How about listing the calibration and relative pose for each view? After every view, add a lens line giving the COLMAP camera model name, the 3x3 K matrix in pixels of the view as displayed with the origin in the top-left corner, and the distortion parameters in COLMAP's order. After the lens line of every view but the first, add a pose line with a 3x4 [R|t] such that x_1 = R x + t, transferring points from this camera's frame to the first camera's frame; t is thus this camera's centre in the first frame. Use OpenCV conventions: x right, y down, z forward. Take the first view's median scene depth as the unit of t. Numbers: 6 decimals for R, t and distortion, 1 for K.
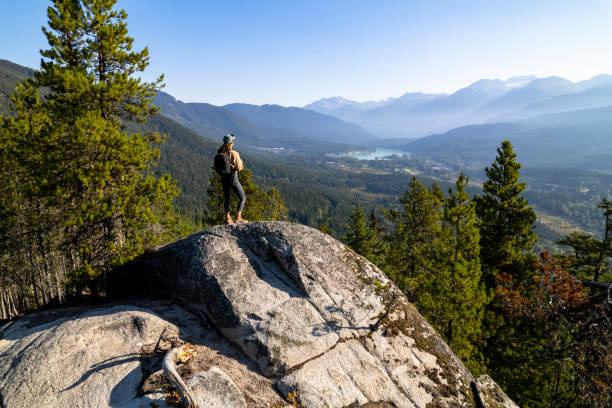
lens RADIAL K [[392.5, 0, 306.0], [0, 392.5, 204.0], [0, 0, 1]] dist [-0.073638, 0.059345]
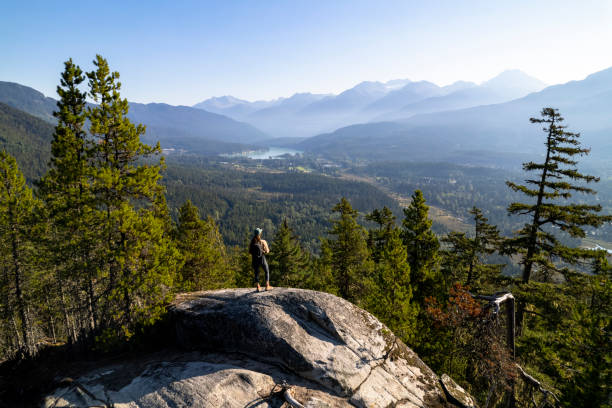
lens RADIAL K [[392.5, 0, 306.0], [0, 392.5, 204.0], [0, 0, 1]] dist [-0.073638, 0.059345]
pose [[0.963738, -0.050759, 0.261980, -0.526179], [0.049936, 0.998704, 0.009802, -0.357101], [-0.262138, 0.003636, 0.965024, -0.512882]]
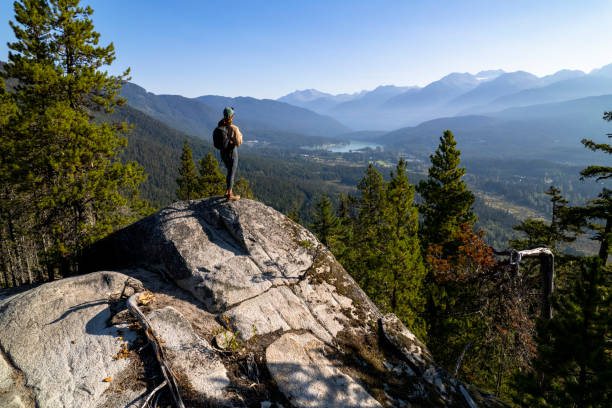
lens RADIAL K [[392.5, 0, 306.0], [0, 392.5, 204.0], [0, 0, 1]] dist [-0.073638, 0.059345]
pose [[0.997933, -0.010887, 0.063342, 0.100560], [0.009737, 0.999783, 0.018436, 0.055712], [-0.063529, -0.017781, 0.997822, -0.214650]]
